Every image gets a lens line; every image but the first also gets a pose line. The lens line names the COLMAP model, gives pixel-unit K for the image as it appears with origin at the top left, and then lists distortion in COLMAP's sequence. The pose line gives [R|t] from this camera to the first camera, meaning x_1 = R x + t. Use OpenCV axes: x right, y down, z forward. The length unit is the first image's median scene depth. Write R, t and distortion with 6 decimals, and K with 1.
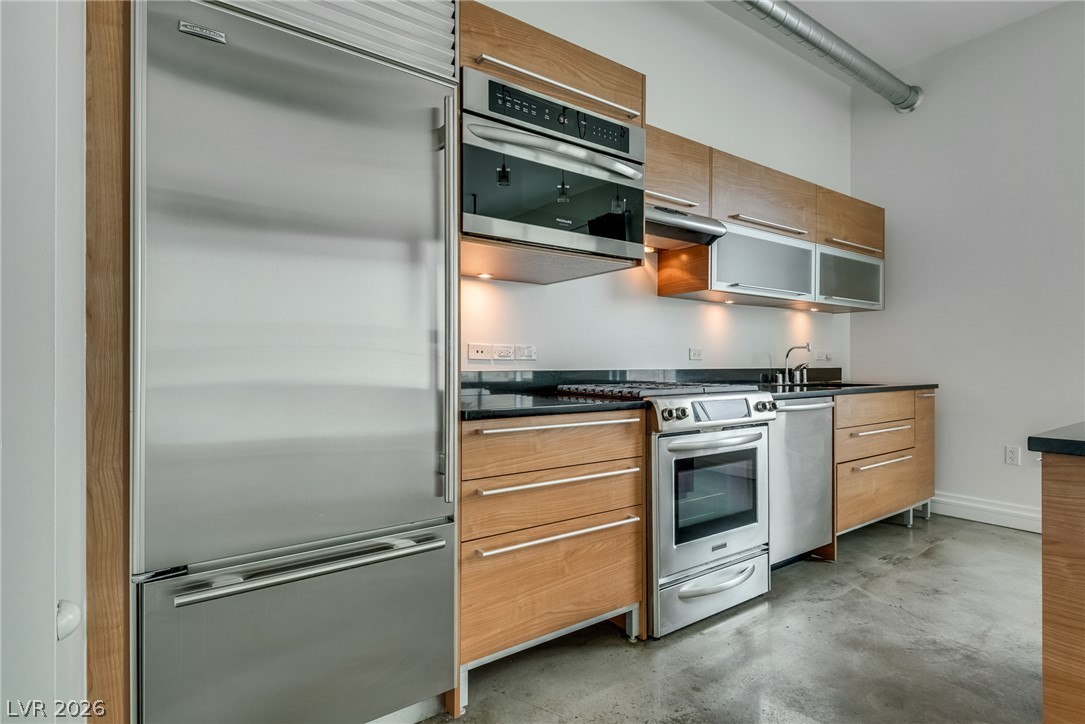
lens RADIAL K [[536.6, 0, 534.3], [0, 536.6, 358.2], [0, 0, 1]] dist [-0.001347, -0.001376]
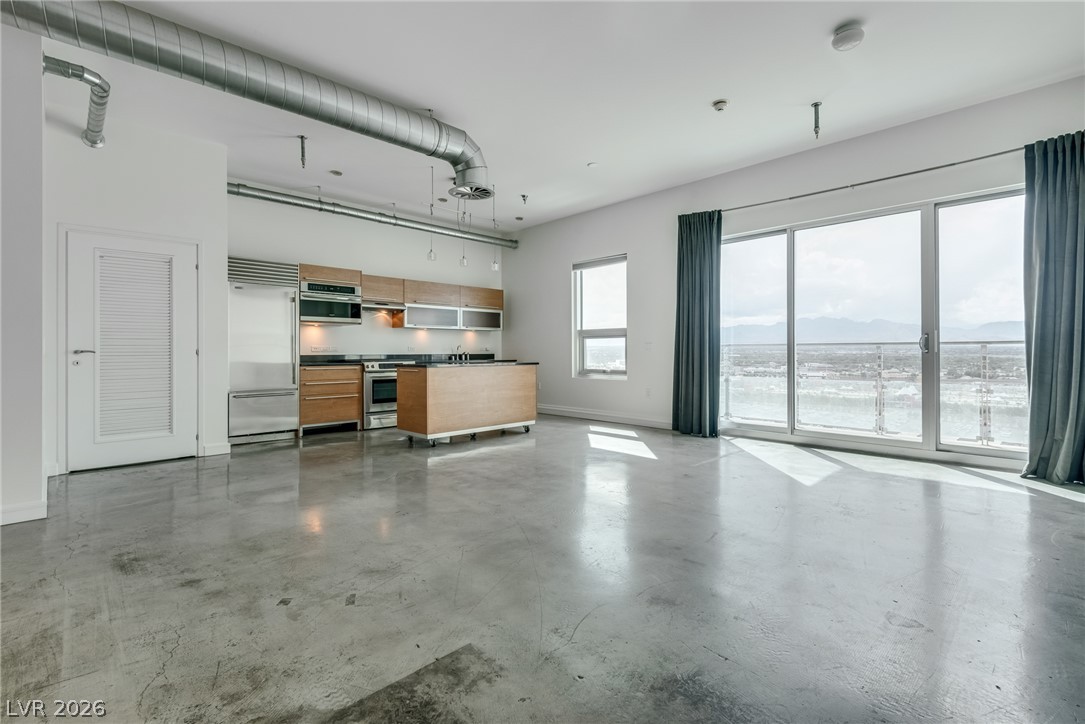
lens RADIAL K [[472.6, 0, 538.1], [0, 472.6, 351.7], [0, 0, 1]] dist [0.001097, 0.000137]
pose [[0.984868, -0.008268, 0.173108, 0.597833], [0.006819, 0.999937, 0.008966, -0.011784], [-0.173171, -0.007650, 0.984862, -1.676771]]
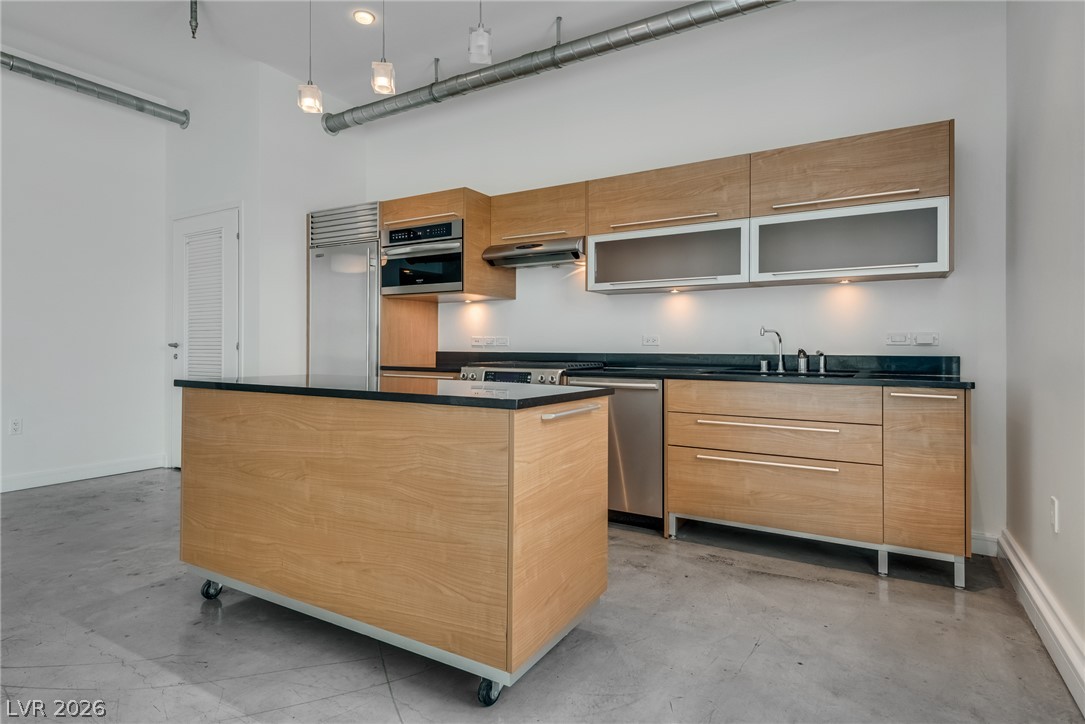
lens RADIAL K [[567.9, 0, 530.9], [0, 567.9, 343.7], [0, 0, 1]] dist [0.000304, -0.003391]
pose [[0.404255, -0.005411, -0.914630, 1.512488], [0.001162, 0.999985, -0.005402, 0.006562], [0.914646, 0.001121, 0.404255, 0.320998]]
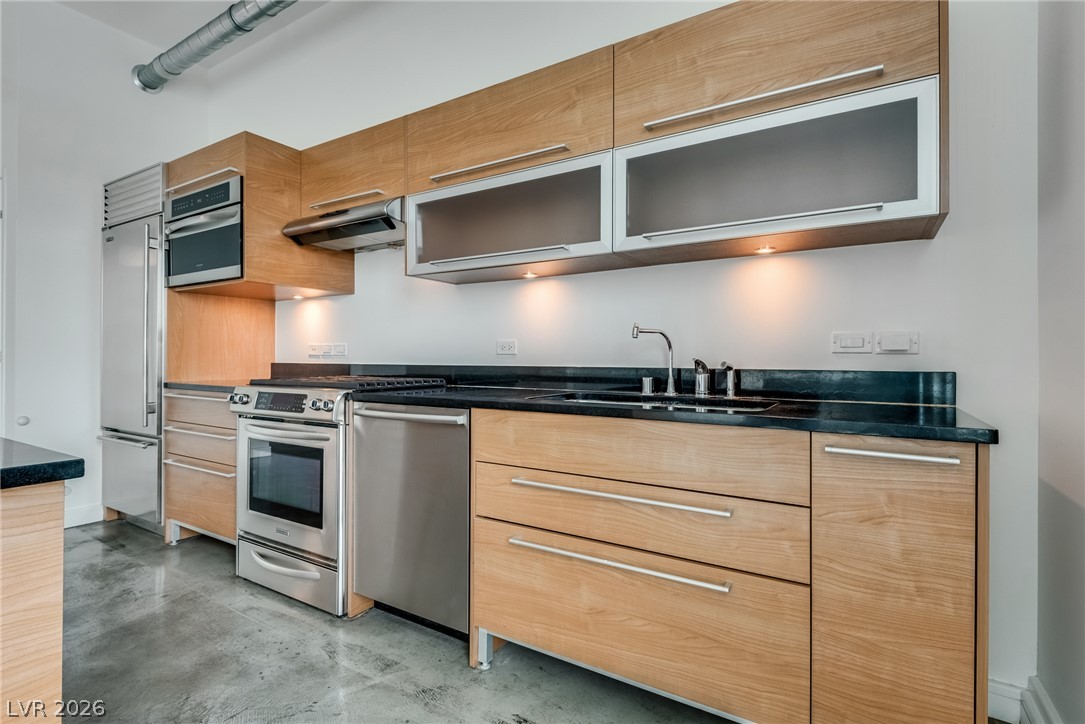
lens RADIAL K [[521.7, 0, 535.8], [0, 521.7, 356.3], [0, 0, 1]] dist [-0.000277, -0.003654]
pose [[0.399377, -0.003324, -0.916781, 1.199074], [0.002155, 0.999994, -0.002687, 0.009227], [0.916784, -0.000902, 0.399381, 0.846158]]
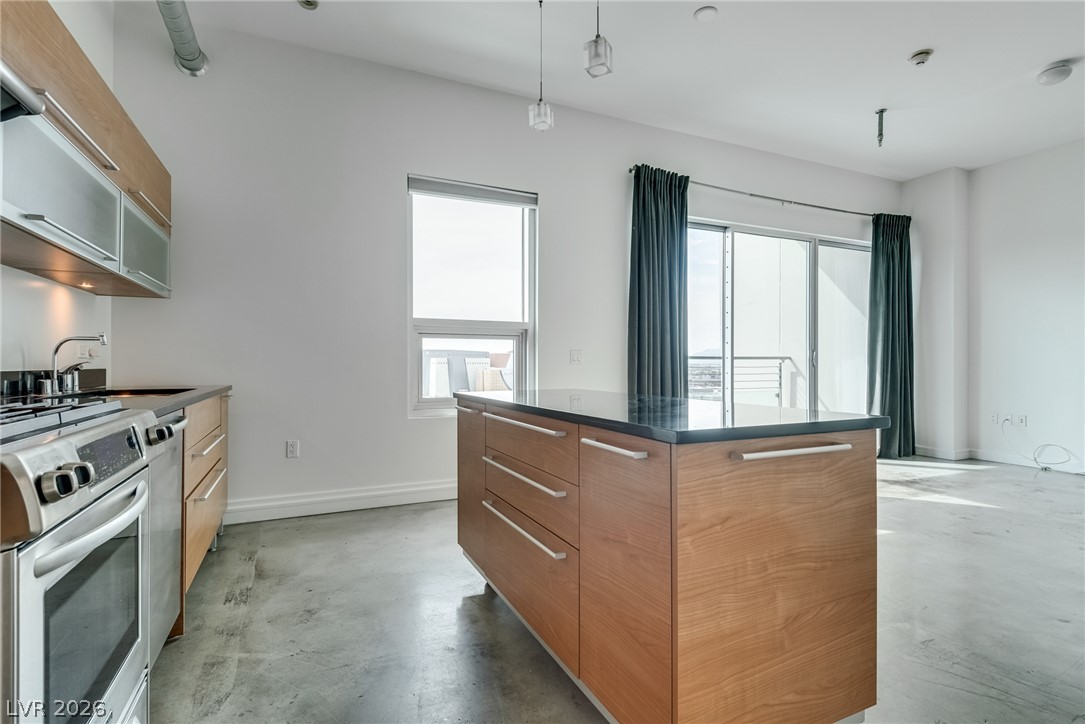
lens RADIAL K [[521.7, 0, 534.2], [0, 521.7, 362.2], [0, 0, 1]] dist [-0.000277, -0.003654]
pose [[0.185789, 0.002631, 0.982586, -0.046573], [-0.007987, 0.999967, -0.001168, 0.006896], [-0.982557, -0.007631, 0.185804, 0.416486]]
